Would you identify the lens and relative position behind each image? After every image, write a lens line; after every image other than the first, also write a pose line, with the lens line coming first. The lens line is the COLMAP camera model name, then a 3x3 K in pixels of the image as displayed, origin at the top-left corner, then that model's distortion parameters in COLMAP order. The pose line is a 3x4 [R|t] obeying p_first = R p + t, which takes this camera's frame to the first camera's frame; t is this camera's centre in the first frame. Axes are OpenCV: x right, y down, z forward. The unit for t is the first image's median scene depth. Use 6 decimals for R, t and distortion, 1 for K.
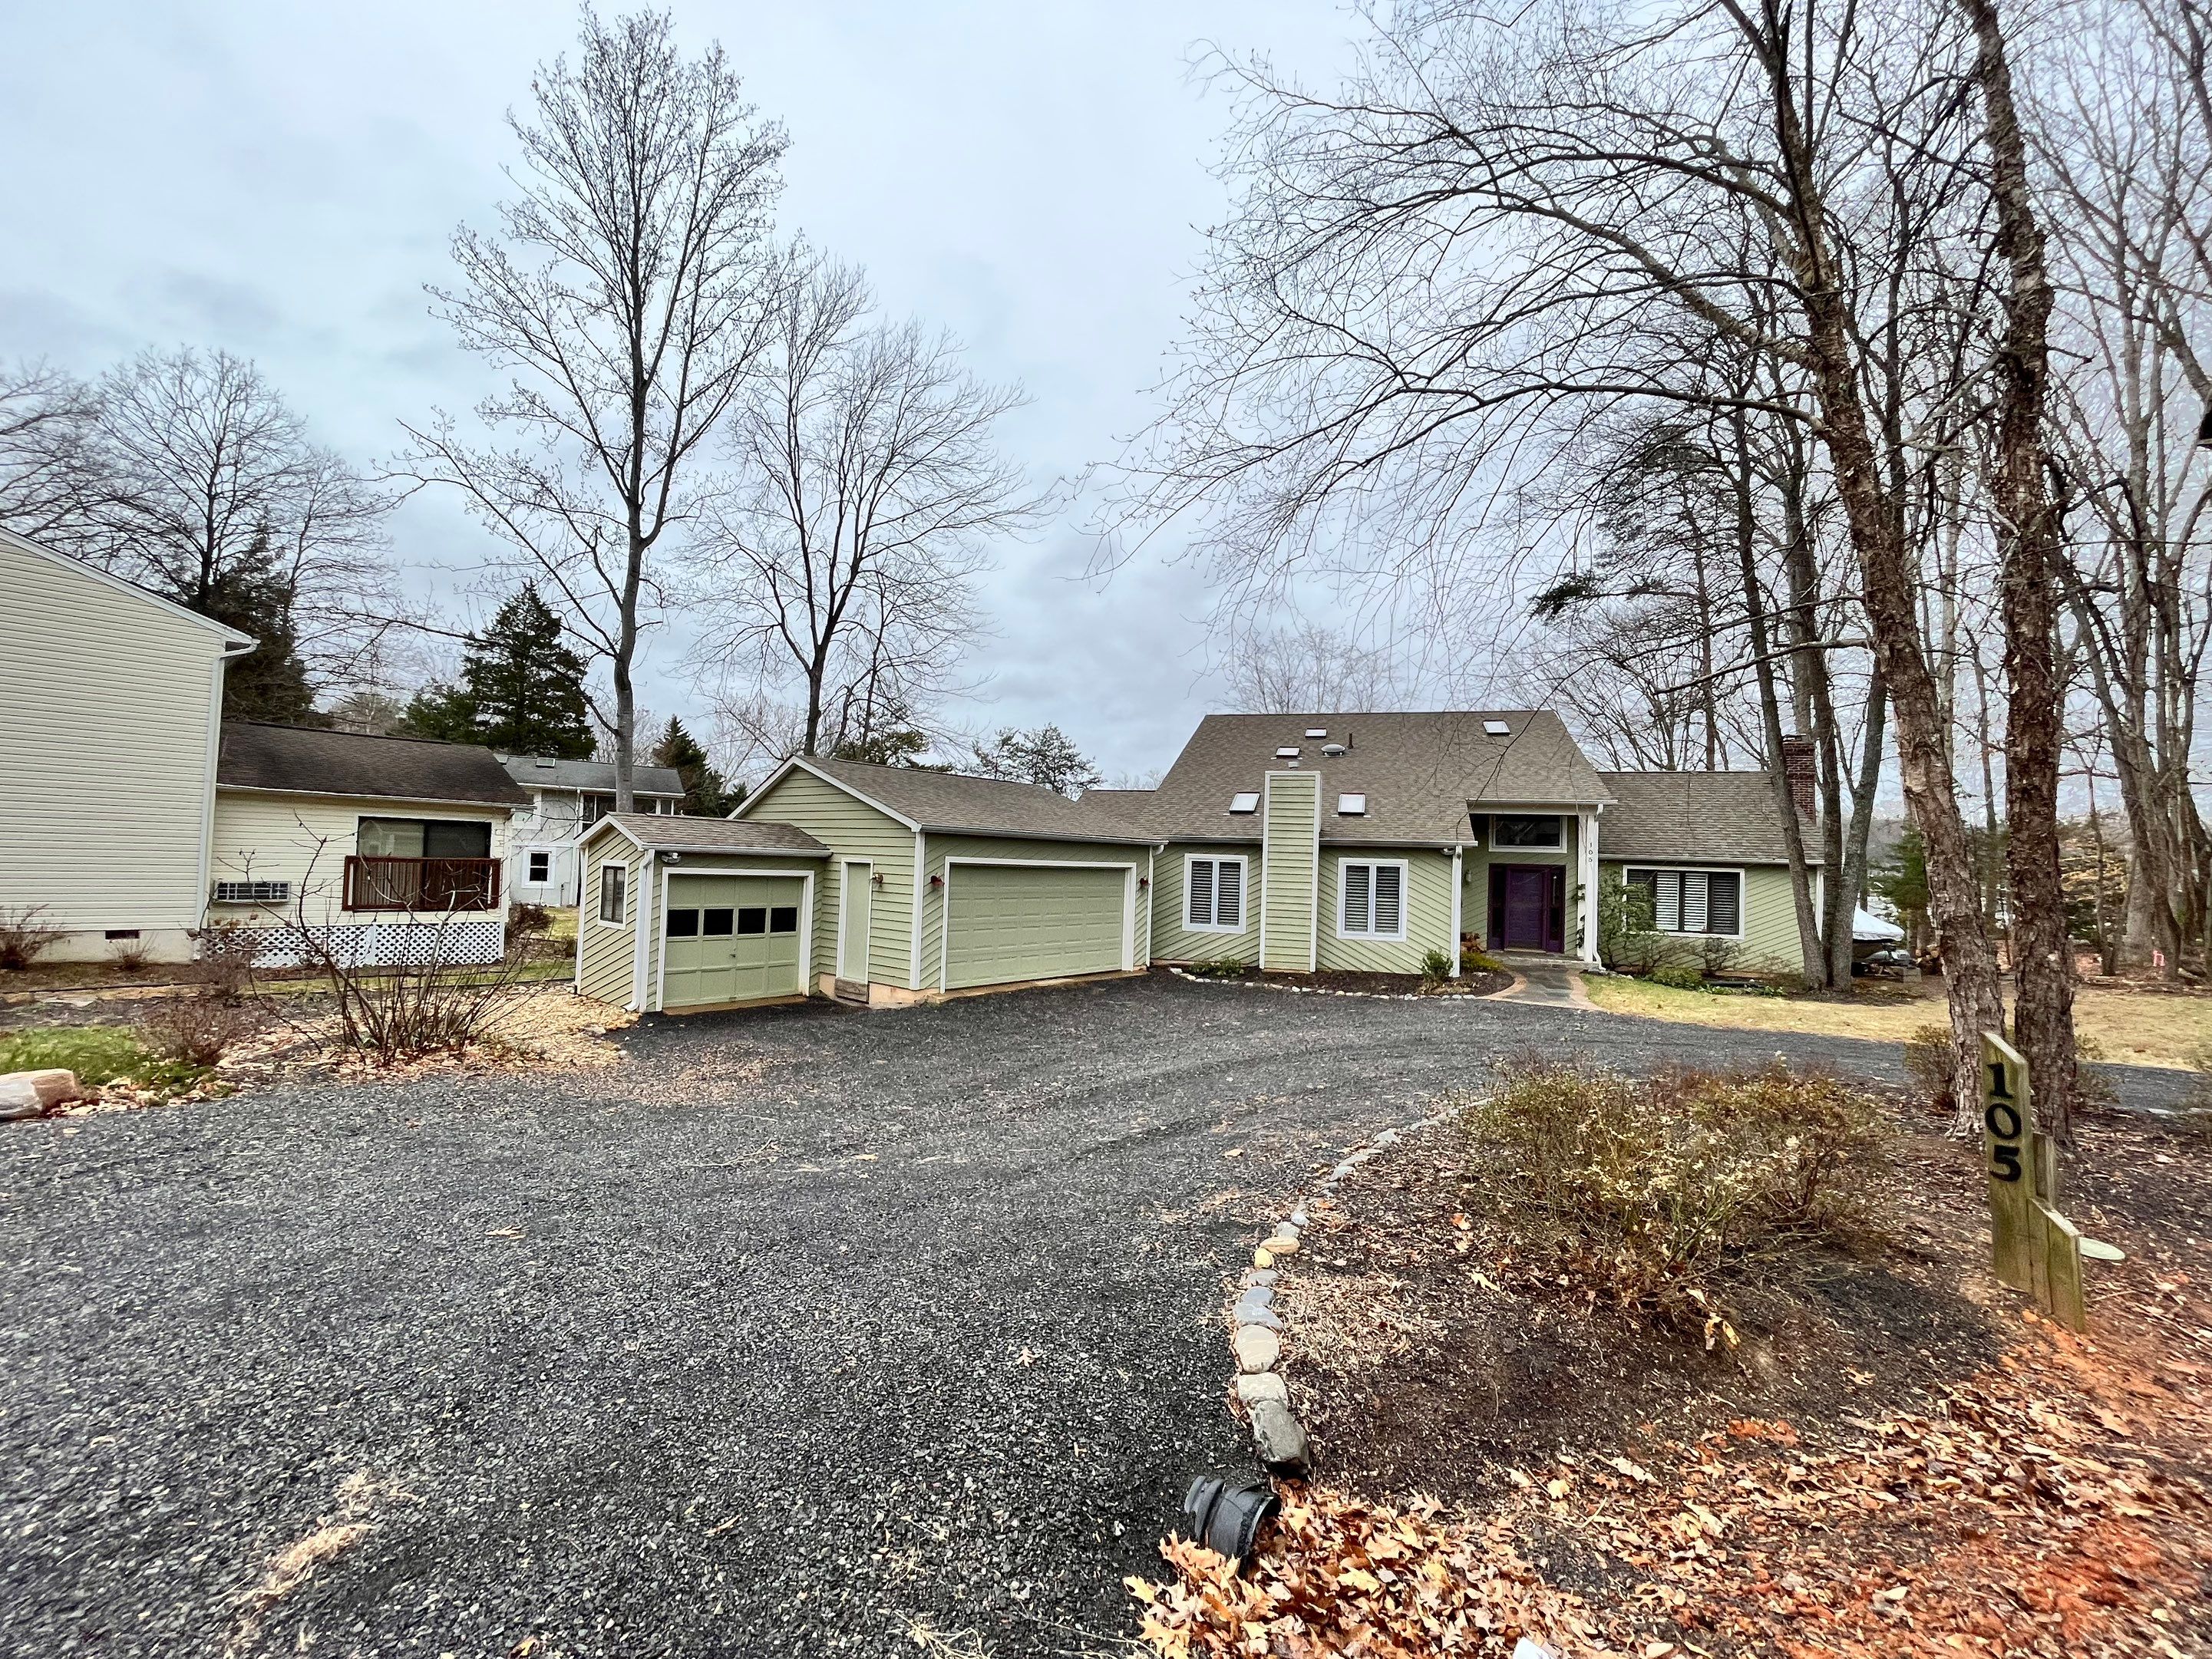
lens RADIAL K [[891.4, 0, 1088.6], [0, 891.4, 823.1], [0, 0, 1]] dist [-0.000559, 0.000020]
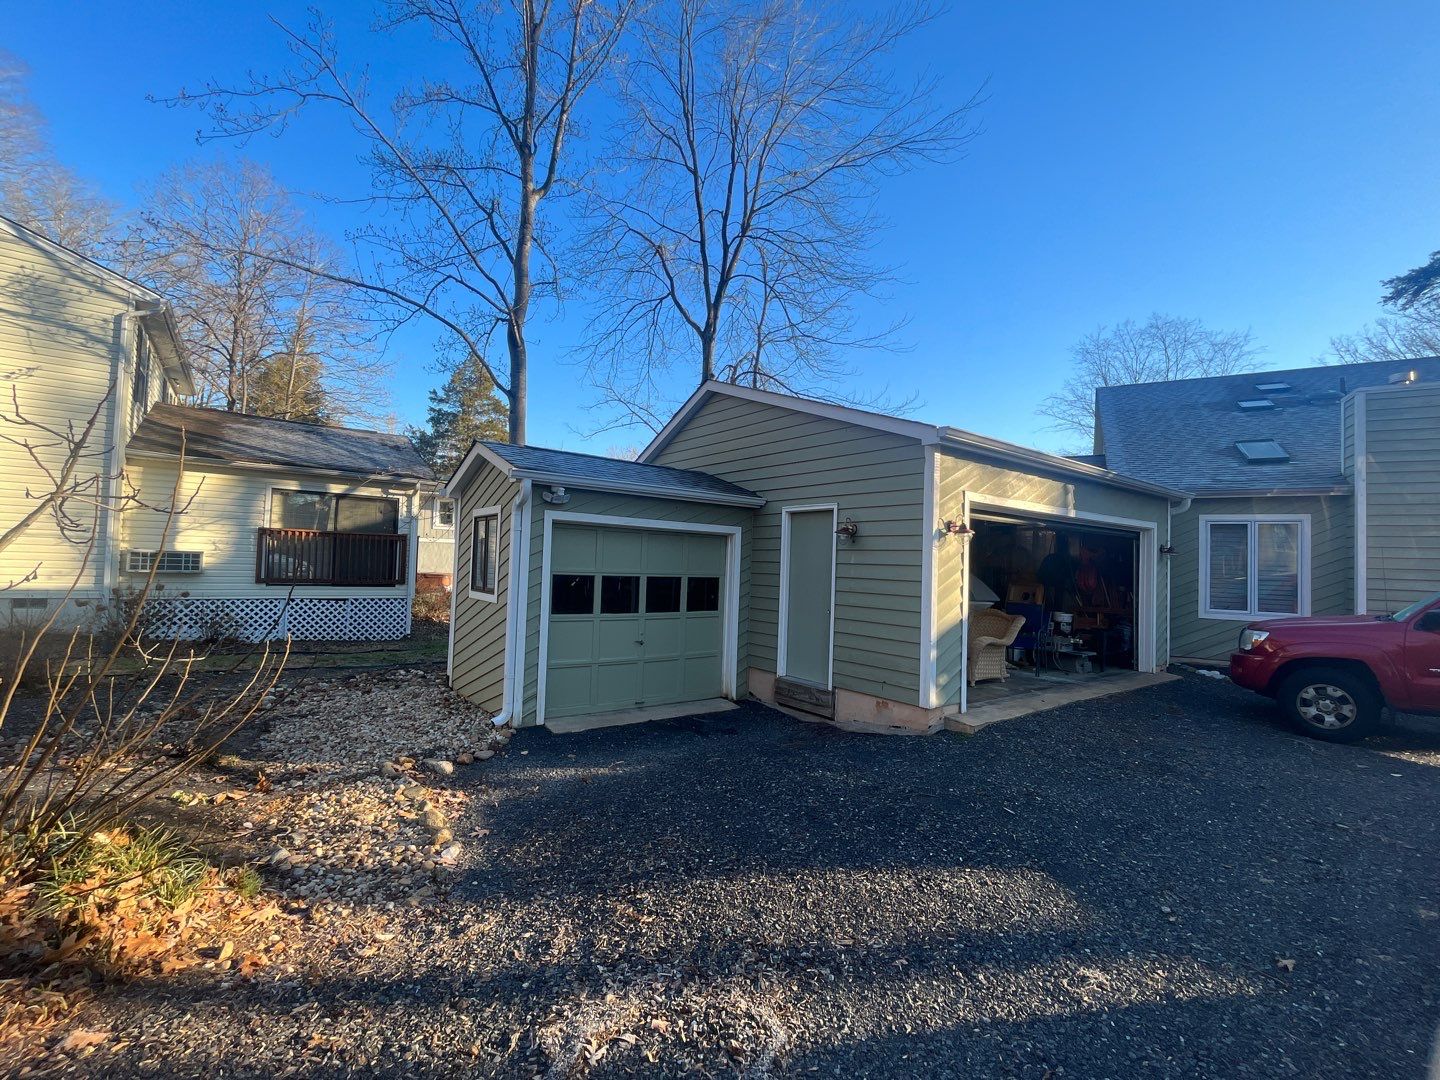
lens RADIAL K [[624.7, 0, 720.0], [0, 624.7, 540.0], [0, 0, 1]] dist [-0.000034, 0.000057]
pose [[0.977969, -0.010064, -0.208507, -0.201218], [0.009817, 0.999949, -0.002218, 0.059886], [0.208519, 0.000123, 0.978018, 0.456486]]
